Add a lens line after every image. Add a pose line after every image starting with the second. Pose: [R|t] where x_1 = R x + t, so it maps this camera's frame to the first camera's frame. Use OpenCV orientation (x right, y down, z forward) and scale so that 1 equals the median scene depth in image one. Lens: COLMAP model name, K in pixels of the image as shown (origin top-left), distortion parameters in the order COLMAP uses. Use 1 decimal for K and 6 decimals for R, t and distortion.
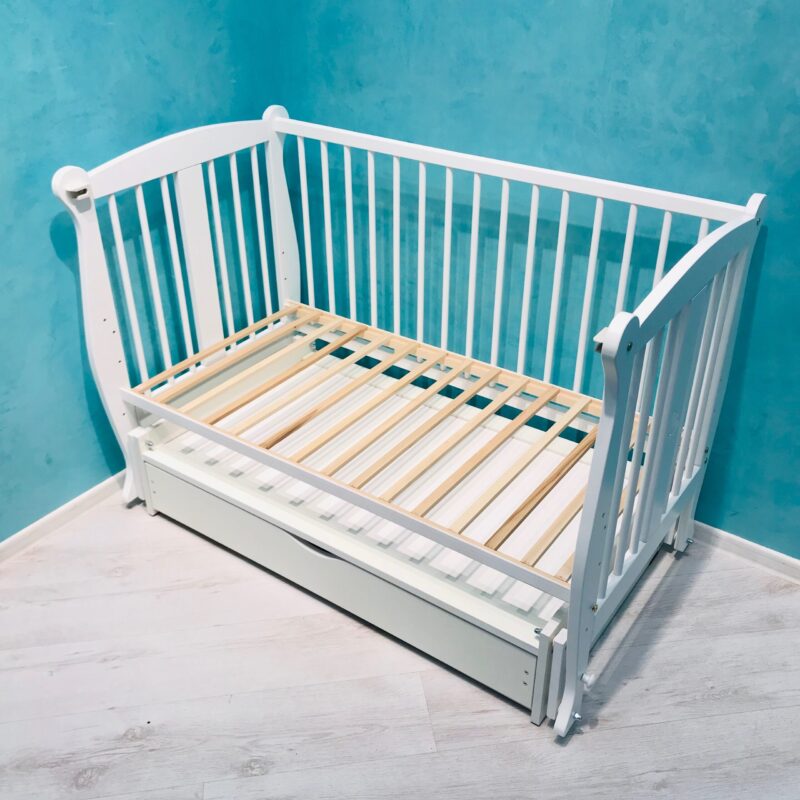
lens RADIAL K [[876.0, 0, 401.4], [0, 876.0, 403.8], [0, 0, 1]] dist [0.022018, 0.000000]
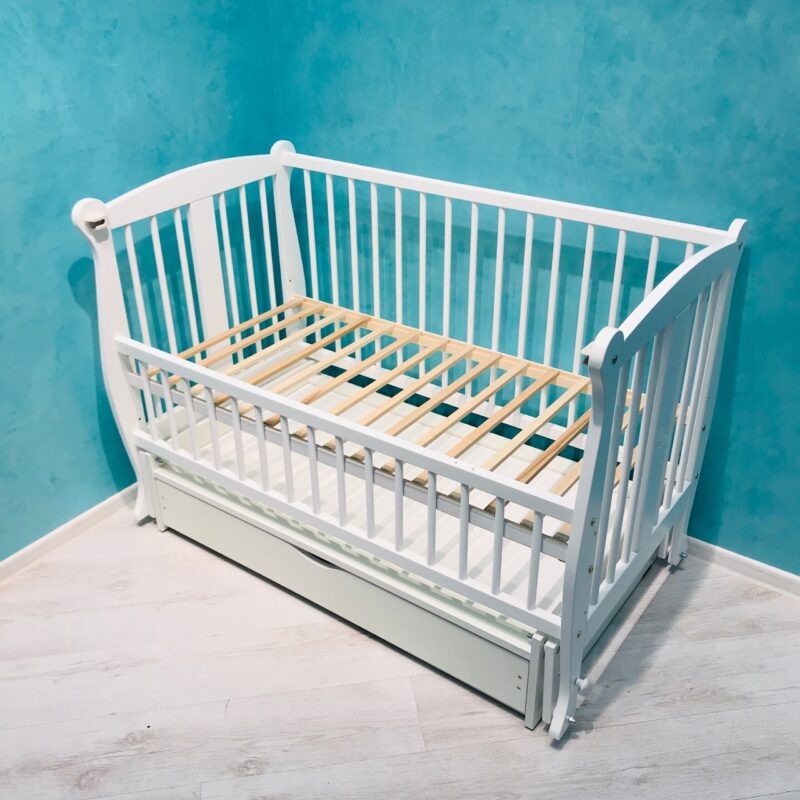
lens RADIAL K [[876.0, 0, 402.1], [0, 876.0, 404.3], [0, 0, 1]] dist [0.022018, 0.000000]
pose [[0.999956, -0.009329, 0.000834, 0.013929], [0.009354, 0.999224, -0.038263, 0.023527], [-0.000477, 0.038269, 0.999267, -0.049924]]
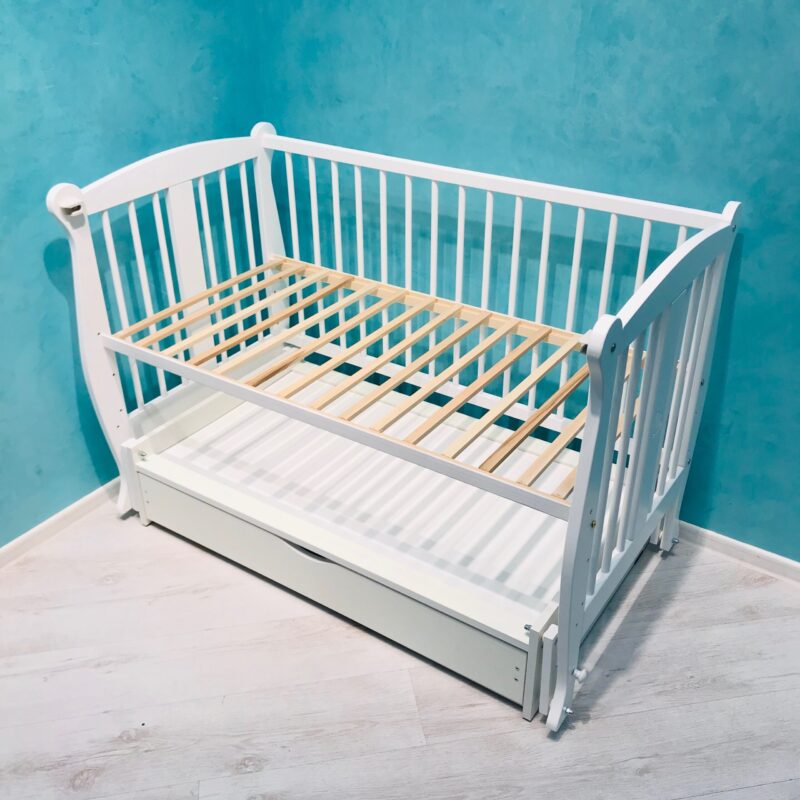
lens RADIAL K [[876.0, 0, 401.2], [0, 876.0, 404.2], [0, 0, 1]] dist [0.022018, 0.000000]
pose [[0.999600, -0.018134, 0.021718, -0.003997], [0.018504, 0.999685, -0.016928, 0.013753], [-0.021404, 0.017324, 0.999621, -0.029604]]
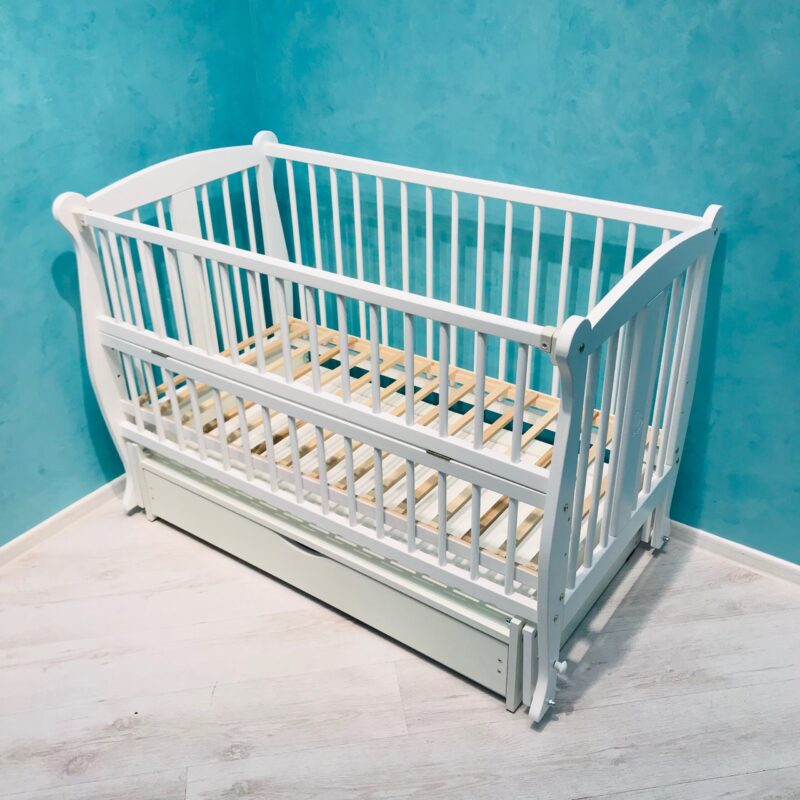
lens RADIAL K [[876.0, 0, 400.4], [0, 876.0, 404.7], [0, 0, 1]] dist [0.022018, 0.000000]
pose [[0.999770, -0.020959, -0.004542, 0.040699], [0.020853, 0.999536, -0.022218, 0.021227], [0.005006, 0.022118, 0.999743, -0.059763]]
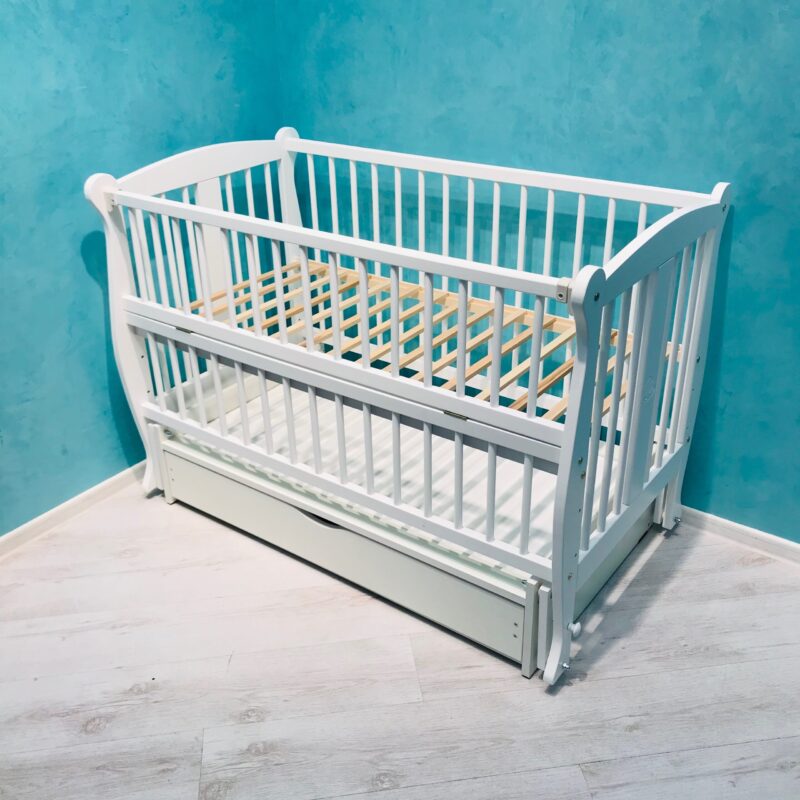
lens RADIAL K [[876.0, 0, 400.8], [0, 876.0, 403.1], [0, 0, 1]] dist [0.022018, 0.000000]
pose [[0.999792, -0.012040, -0.016472, 0.032692], [0.010850, 0.997454, -0.070487, 0.102713], [0.017279, 0.070293, 0.997377, -0.078300]]
